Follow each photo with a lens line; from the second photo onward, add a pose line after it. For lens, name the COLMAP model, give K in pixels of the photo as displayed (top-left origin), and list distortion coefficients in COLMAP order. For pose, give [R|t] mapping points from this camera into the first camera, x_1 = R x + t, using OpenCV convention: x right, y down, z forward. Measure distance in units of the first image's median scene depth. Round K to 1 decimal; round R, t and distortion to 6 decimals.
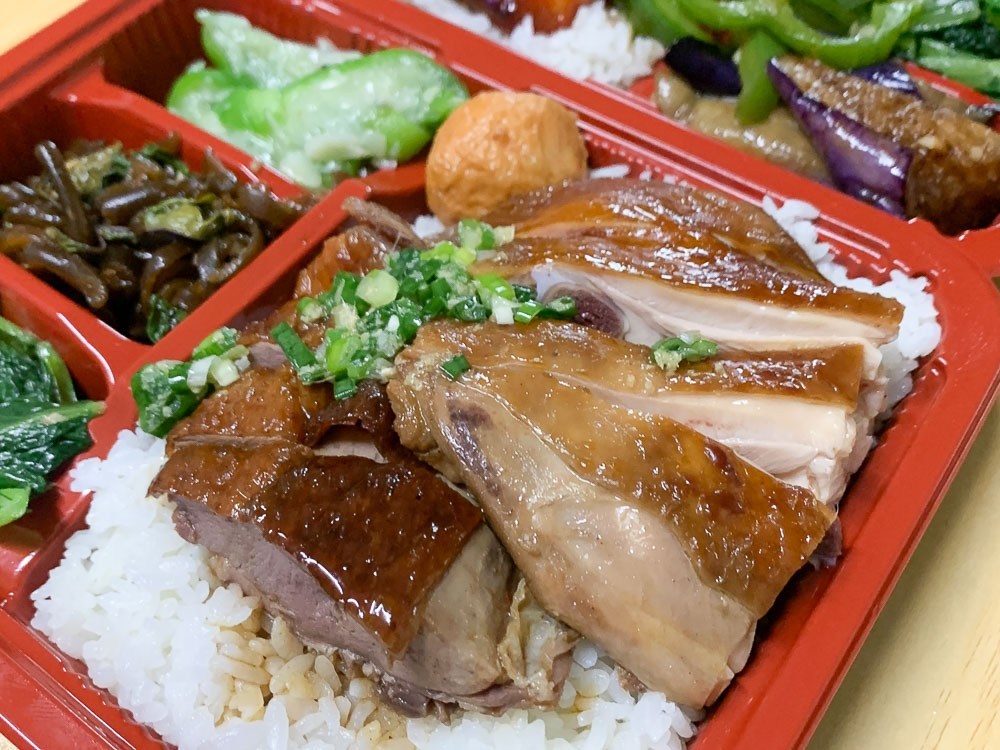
lens RADIAL K [[1096.4, 0, 500.0], [0, 1096.4, 375.0], [0, 0, 1]] dist [0.235922, -0.718534]
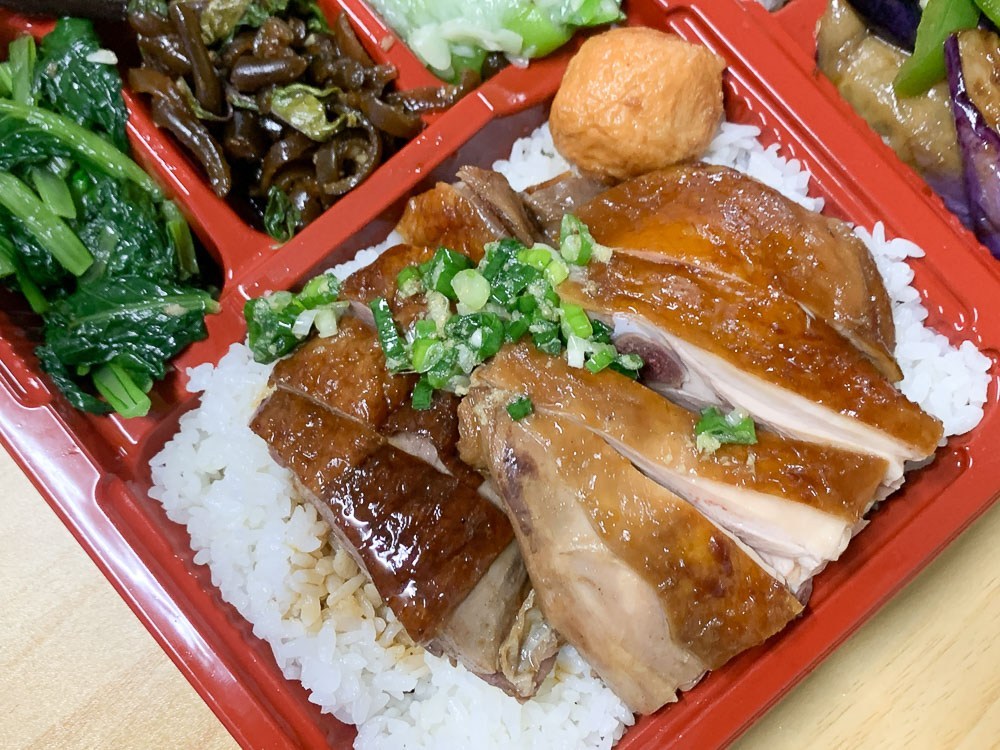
lens RADIAL K [[1096.4, 0, 500.0], [0, 1096.4, 375.0], [0, 0, 1]] dist [0.235922, -0.718534]
pose [[0.971370, 0.236580, -0.021666, -0.041916], [-0.195526, 0.847932, 0.492728, -0.557209], [0.134941, -0.474385, 0.869914, 0.032223]]
